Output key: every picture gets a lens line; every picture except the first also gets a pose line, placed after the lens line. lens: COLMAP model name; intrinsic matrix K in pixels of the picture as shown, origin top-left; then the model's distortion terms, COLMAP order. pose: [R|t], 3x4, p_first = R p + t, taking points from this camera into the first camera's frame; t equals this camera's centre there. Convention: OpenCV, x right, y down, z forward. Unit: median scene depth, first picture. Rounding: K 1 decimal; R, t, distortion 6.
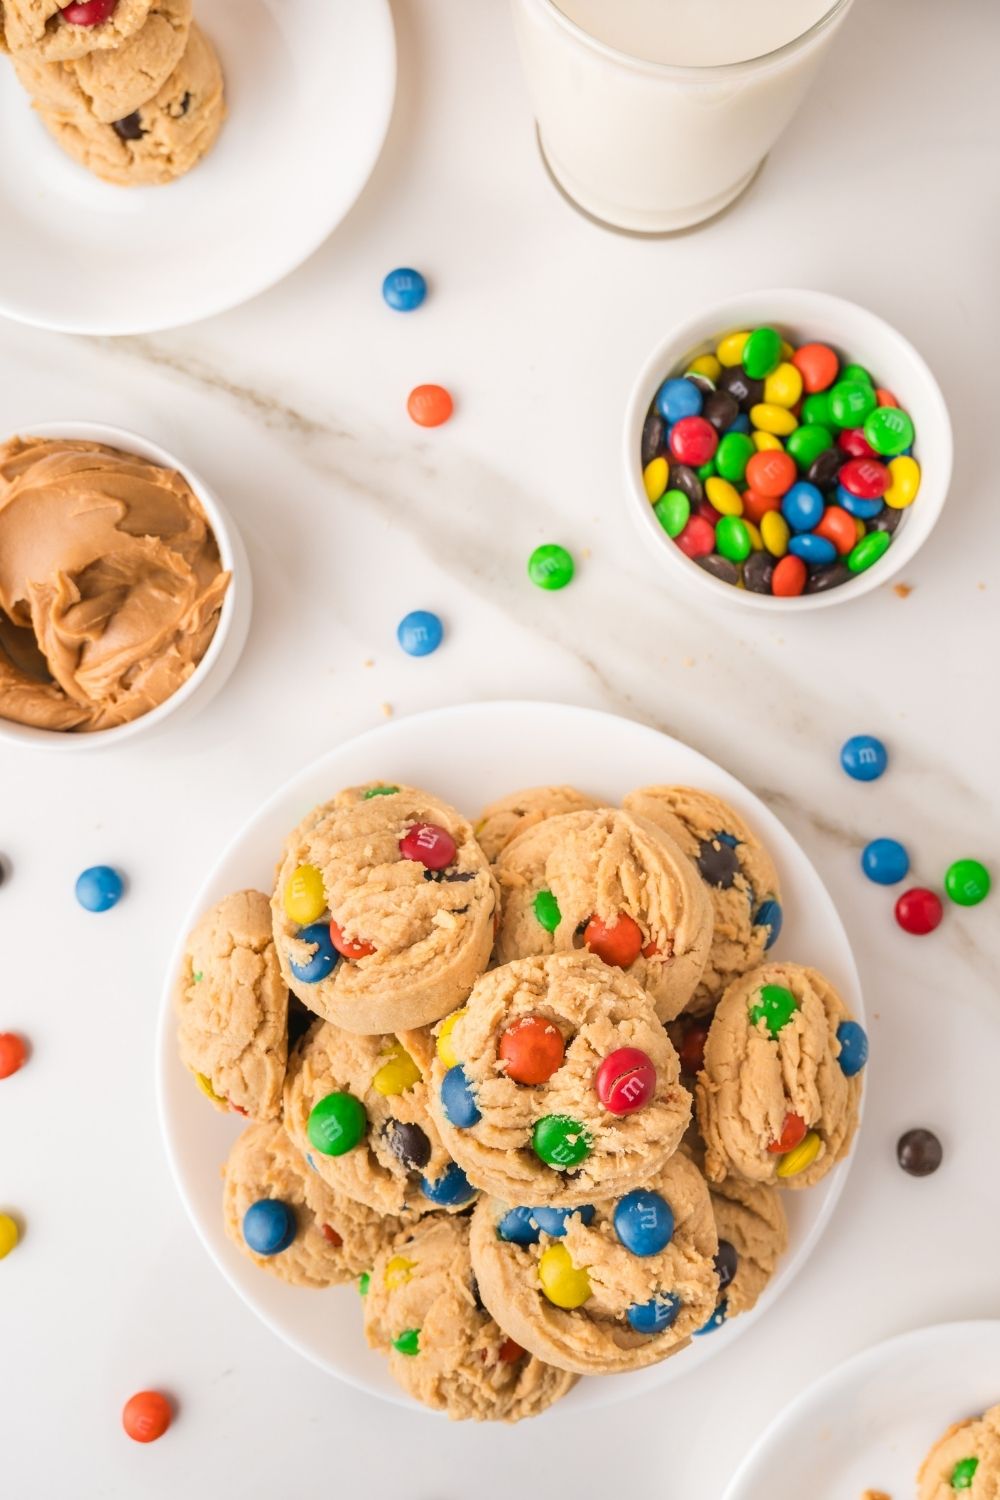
lens RADIAL K [[1109.7, 0, 543.3], [0, 1109.7, 642.5], [0, 0, 1]] dist [-0.011621, -0.000108]
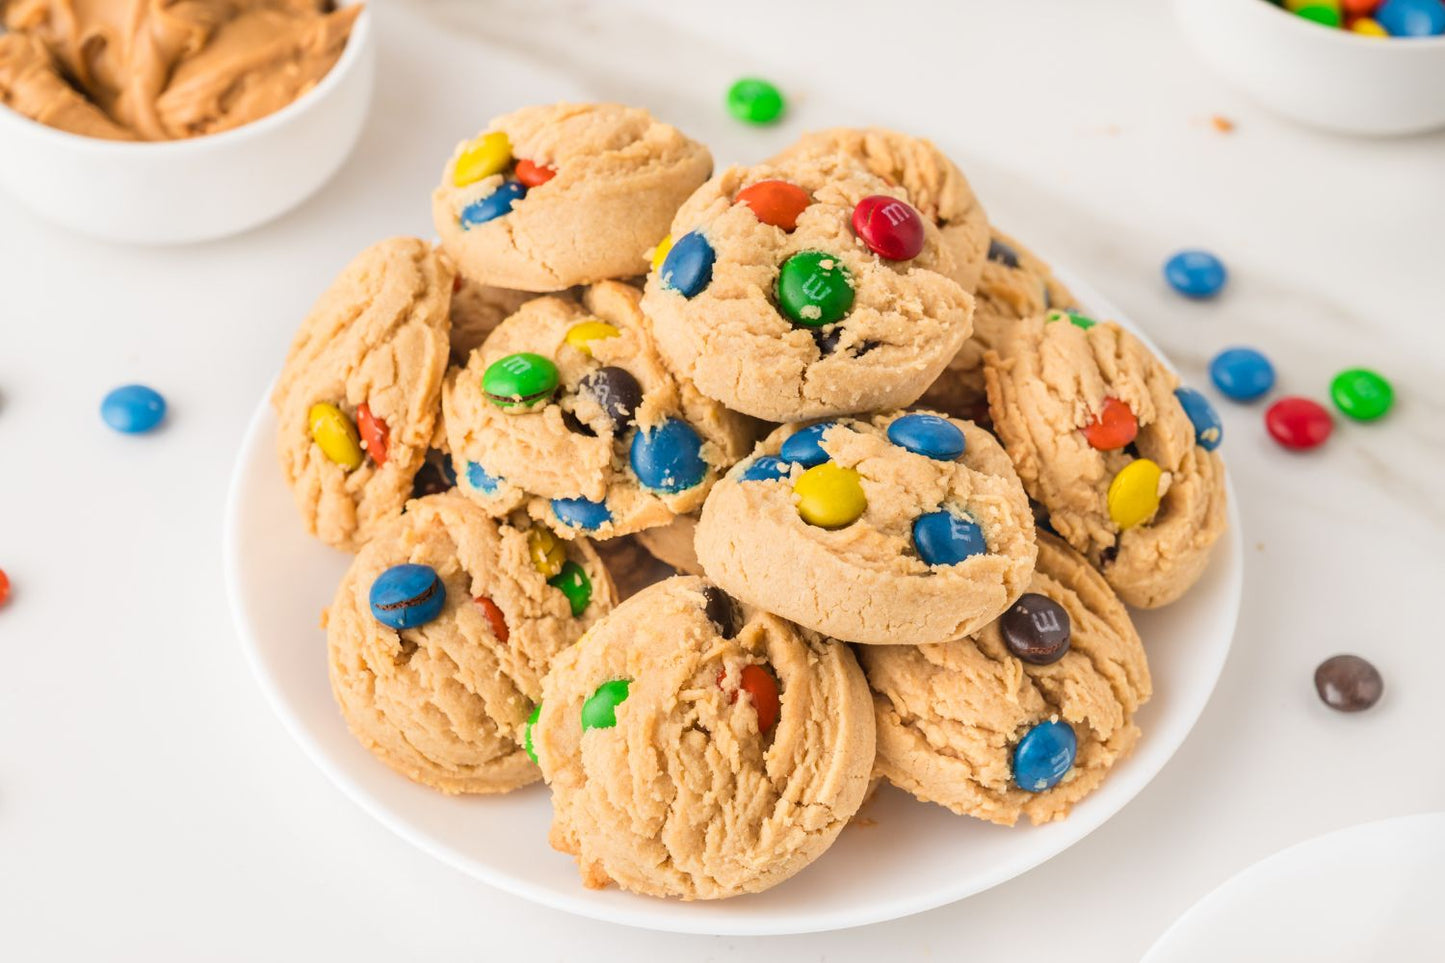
lens RADIAL K [[3168.3, 0, 678.7], [0, 3168.3, 569.3], [0, 0, 1]] dist [0.026321, 0.290838]
pose [[0.999441, -0.014319, 0.030211, -0.143062], [0.029527, 0.801908, -0.596717, 1.834199], [-0.015682, 0.597276, 0.801883, -0.679262]]
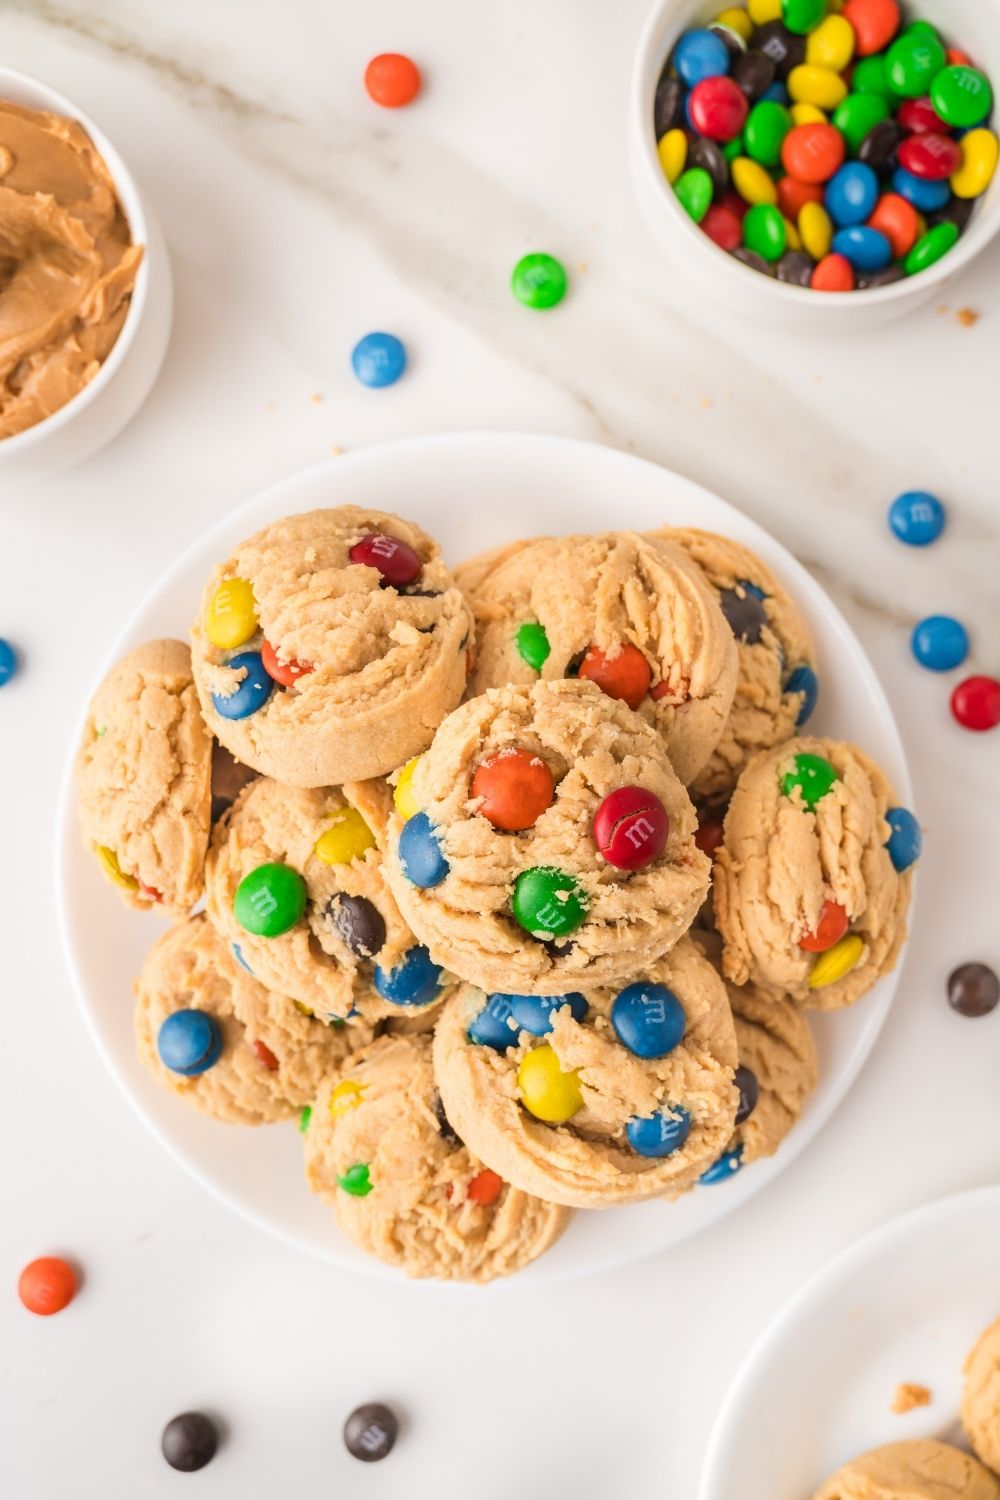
lens RADIAL K [[1189.3, 0, 512.8], [0, 1189.3, 682.3], [0, 0, 1]] dist [-0.002380, -0.005471]
pose [[0.999935, 0.010871, -0.003390, -0.007755], [-0.010712, 0.998982, 0.043823, 0.232716], [0.003863, -0.043784, 0.999034, 0.137088]]
